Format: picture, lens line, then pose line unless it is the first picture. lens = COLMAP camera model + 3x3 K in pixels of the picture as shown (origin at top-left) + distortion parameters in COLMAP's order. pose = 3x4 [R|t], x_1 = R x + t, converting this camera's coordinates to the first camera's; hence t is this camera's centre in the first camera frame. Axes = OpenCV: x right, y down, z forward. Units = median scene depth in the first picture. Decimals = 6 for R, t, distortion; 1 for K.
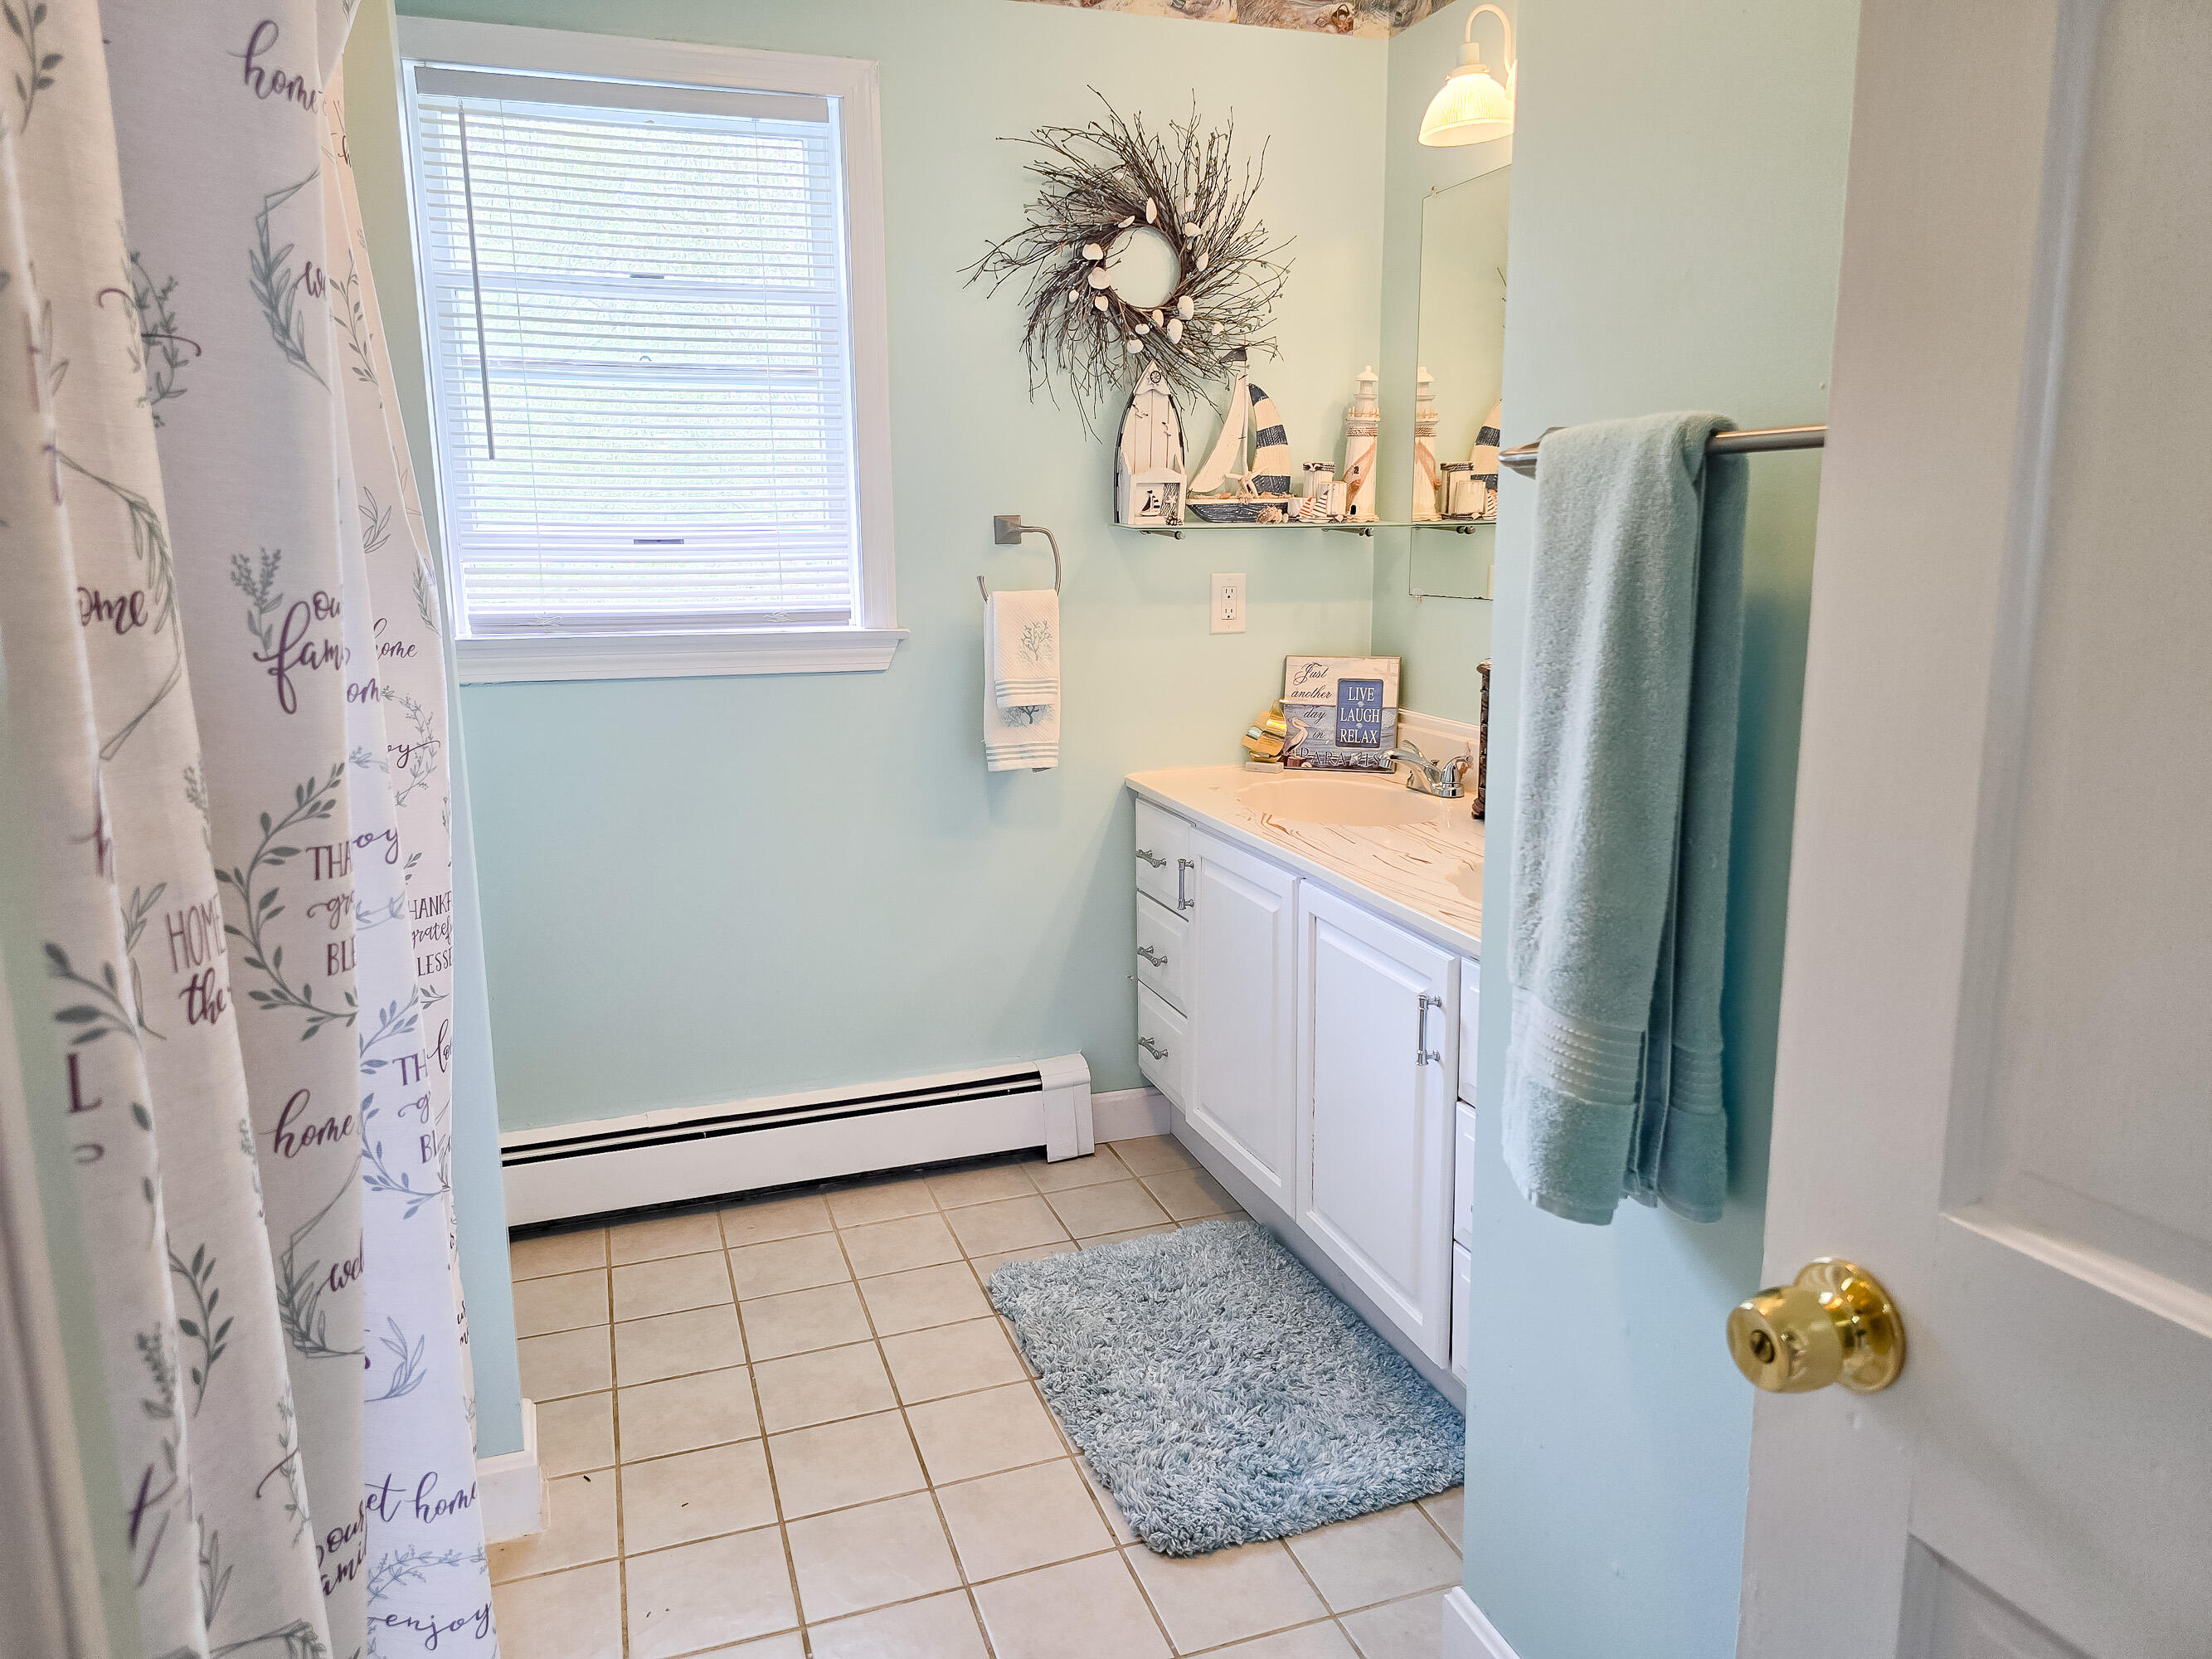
lens RADIAL K [[1456.5, 0, 1106.6], [0, 1456.5, 824.6], [0, 0, 1]] dist [0.059597, -0.050052]
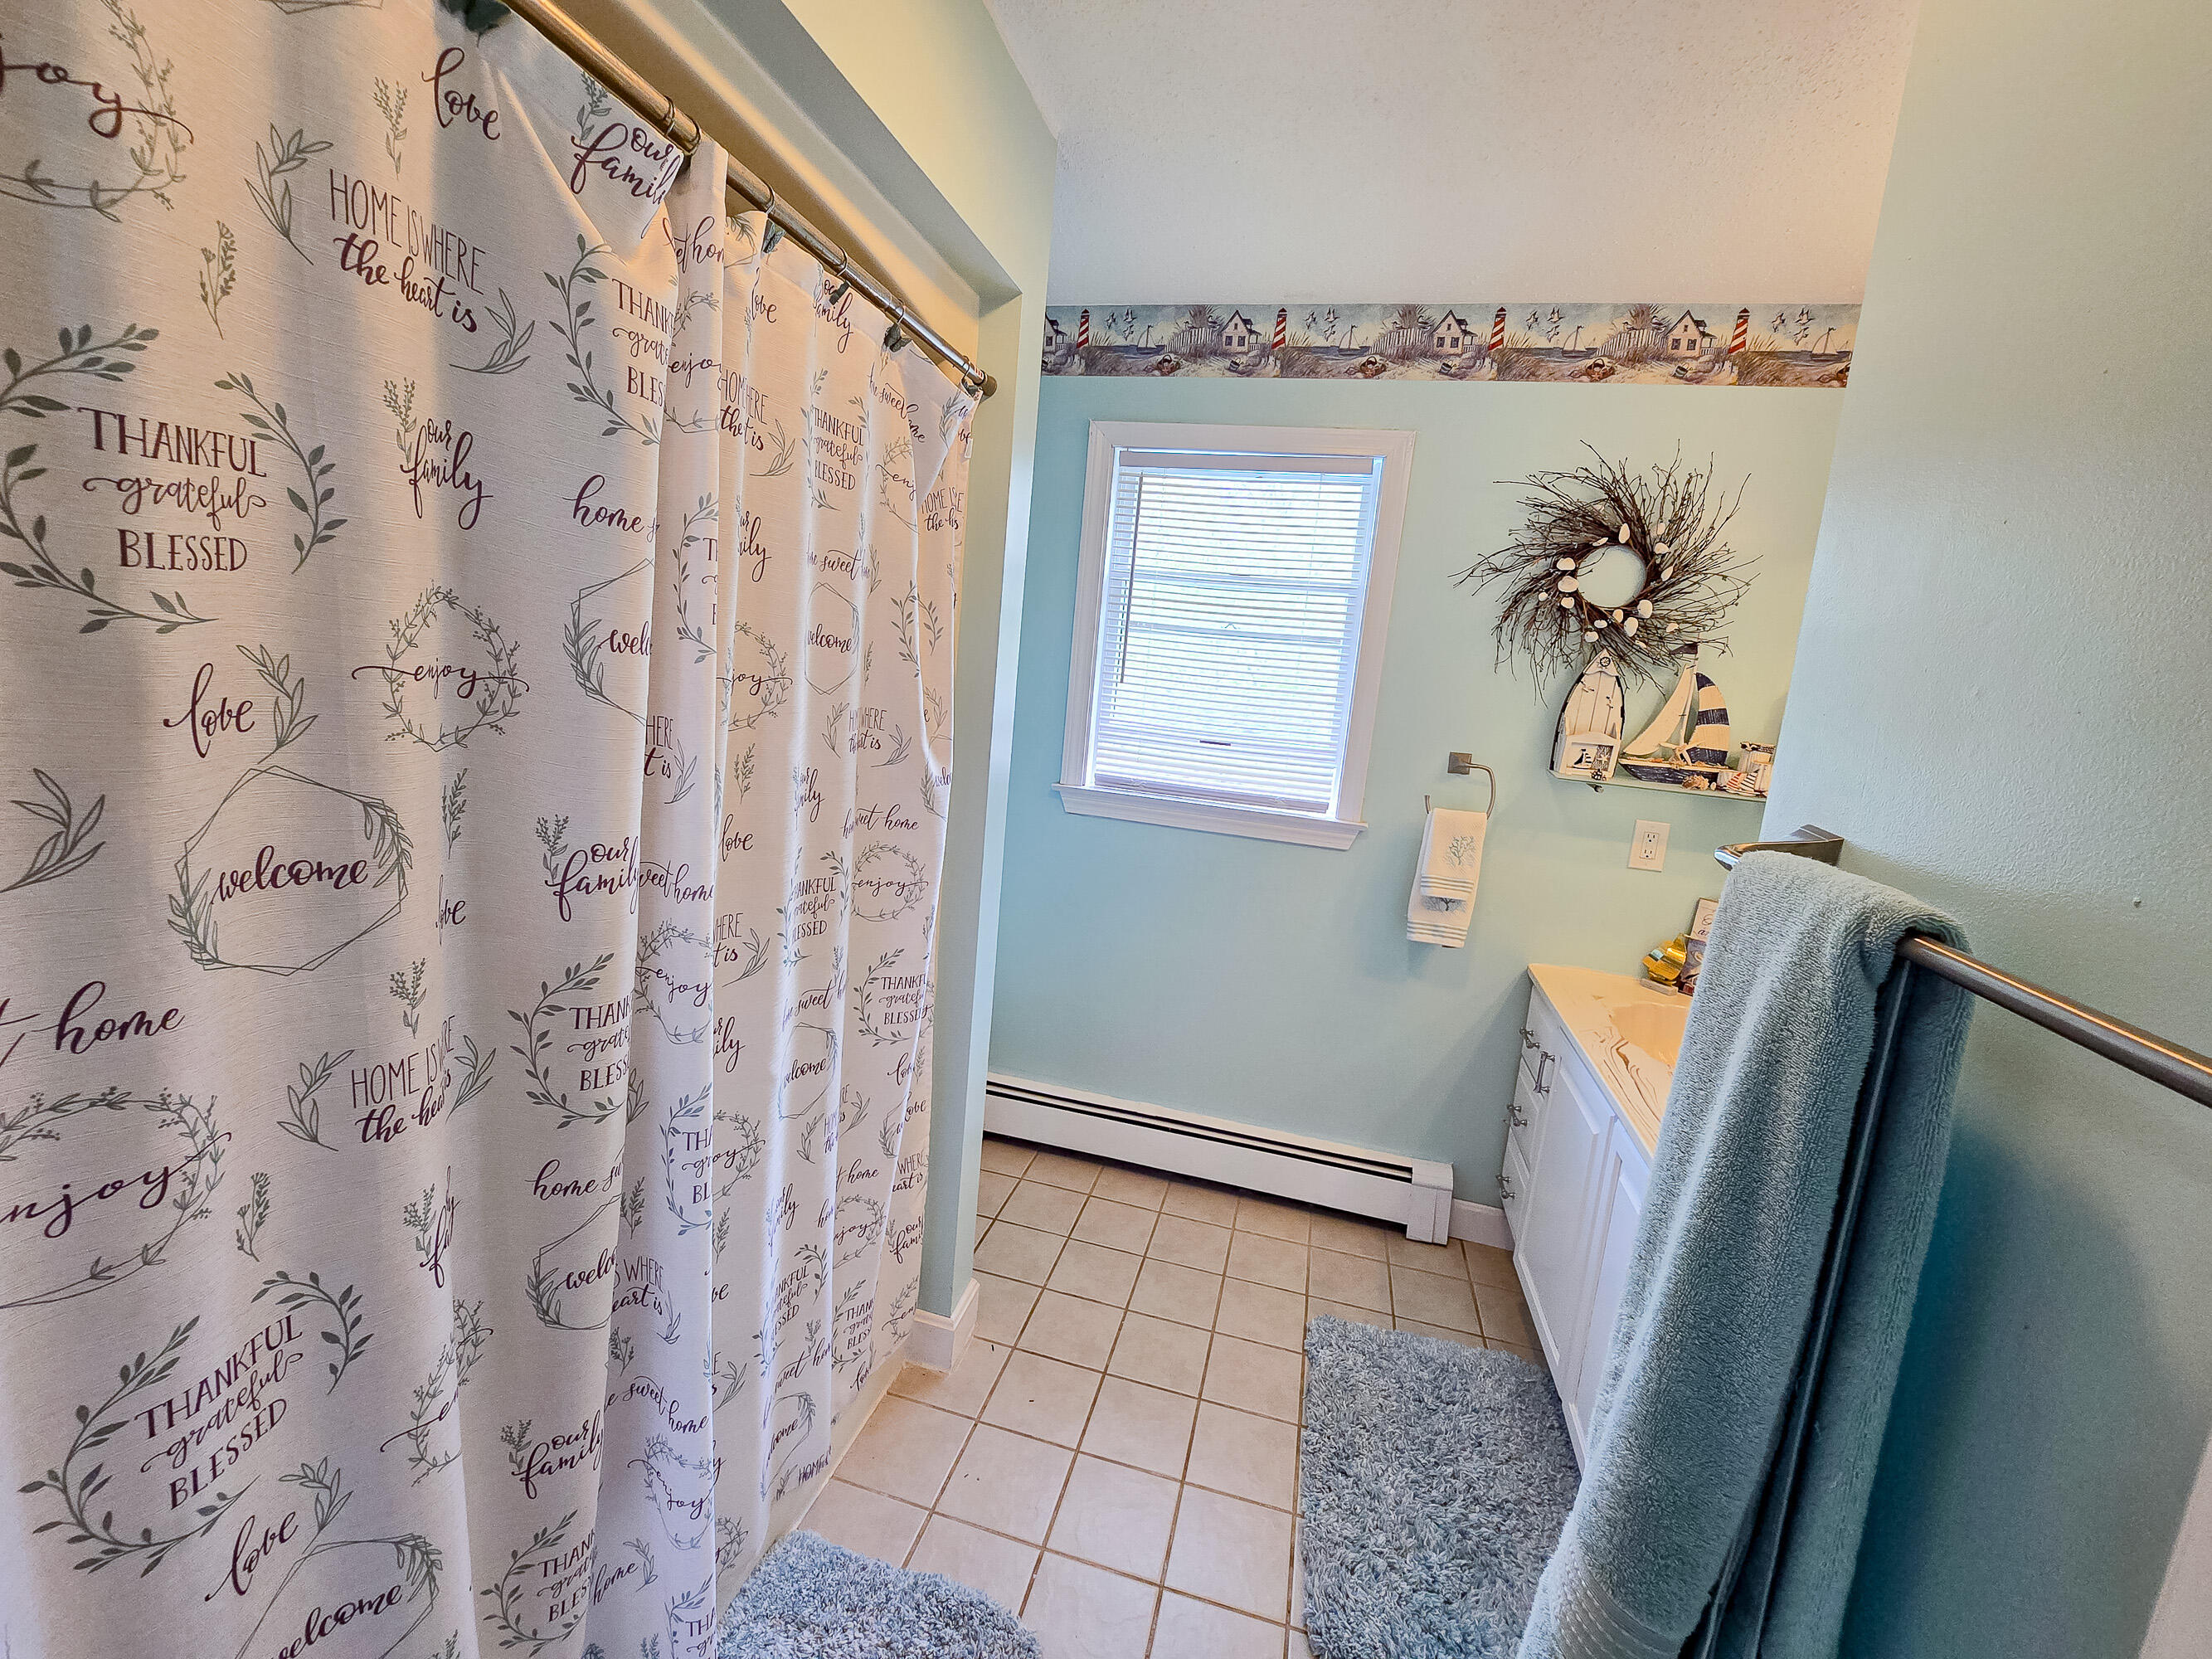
lens RADIAL K [[912.7, 0, 1099.2], [0, 912.7, 822.6], [0, 0, 1]] dist [-0.001918, -0.000386]
pose [[0.835002, 0.173716, -0.522106, 0.105159], [-0.206586, 0.978416, -0.004852, -0.081778], [0.509994, 0.111911, 0.852867, 0.139901]]
